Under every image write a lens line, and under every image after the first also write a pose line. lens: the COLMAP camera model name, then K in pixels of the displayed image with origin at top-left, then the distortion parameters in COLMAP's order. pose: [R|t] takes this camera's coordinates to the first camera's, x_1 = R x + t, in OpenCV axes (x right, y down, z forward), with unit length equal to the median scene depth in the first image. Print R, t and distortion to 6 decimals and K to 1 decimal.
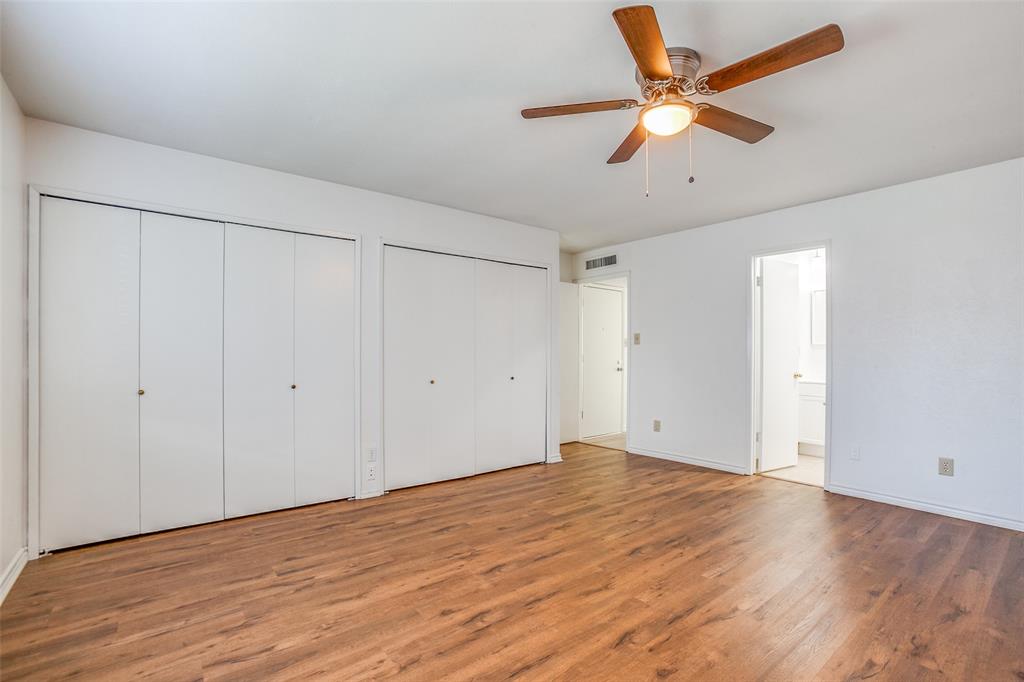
lens RADIAL K [[465.3, 0, 514.5], [0, 465.3, 351.5], [0, 0, 1]] dist [-0.068123, 0.023766]
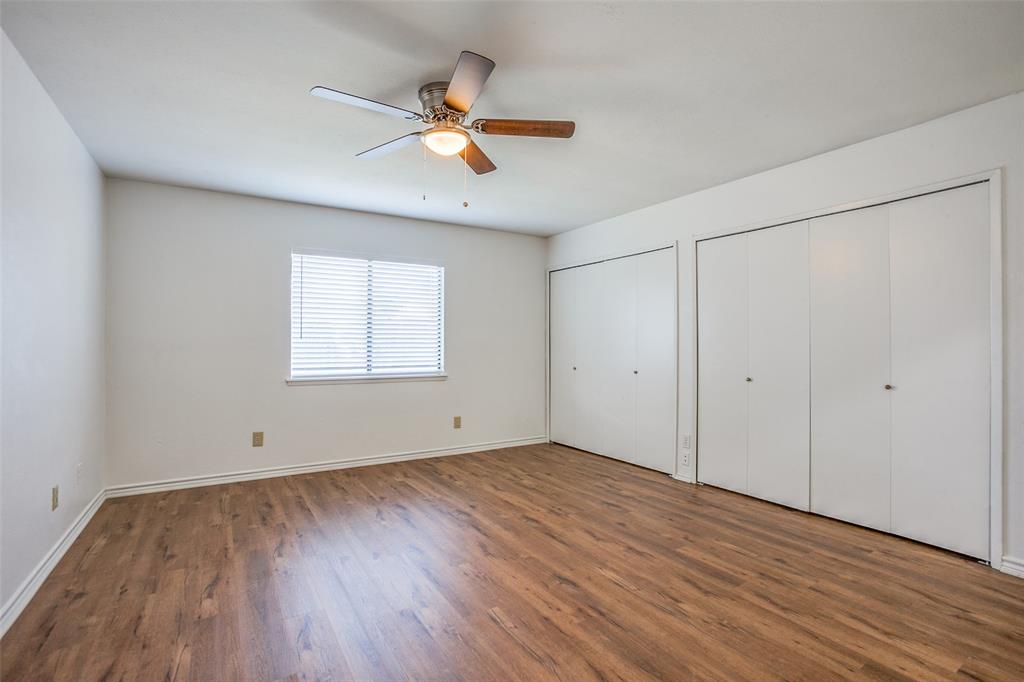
lens RADIAL K [[465.3, 0, 501.6], [0, 465.3, 343.6], [0, 0, 1]] dist [-0.068123, 0.023766]
pose [[-0.120065, -0.011387, -0.992701, 1.068502], [0.003215, 0.999925, -0.011859, 0.010240], [0.992761, -0.004615, -0.120019, 0.944194]]
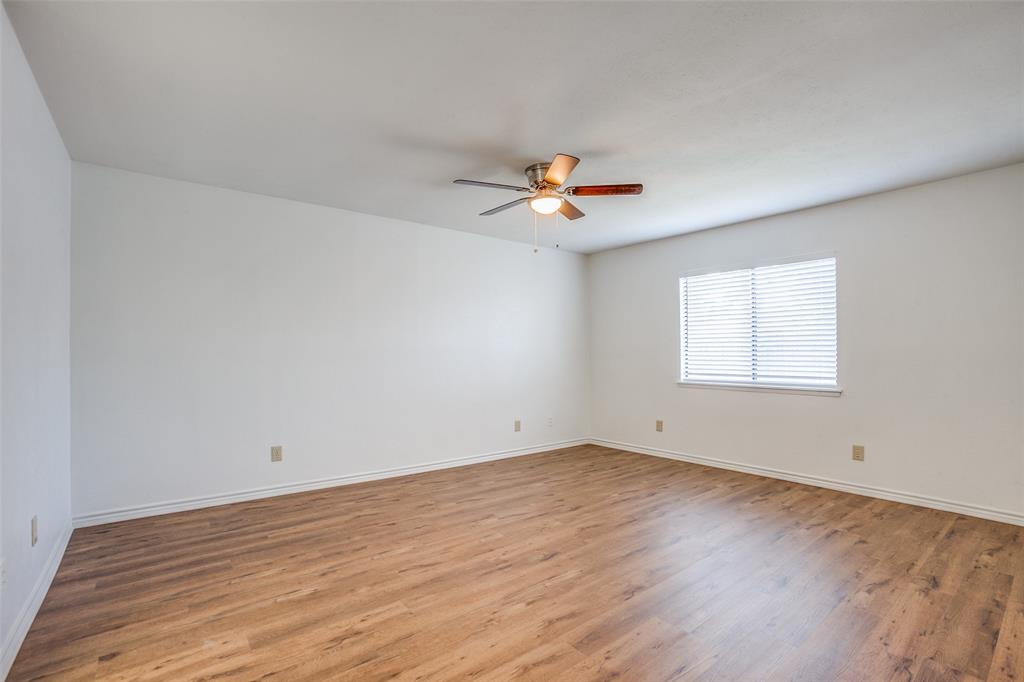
lens RADIAL K [[465.3, 0, 519.9], [0, 465.3, 349.8], [0, 0, 1]] dist [-0.068123, 0.023766]
pose [[-0.999908, -0.004431, -0.012800, 0.327130], [-0.004257, 0.999898, -0.013618, 0.007446], [0.012859, -0.013562, -0.999825, 1.904700]]
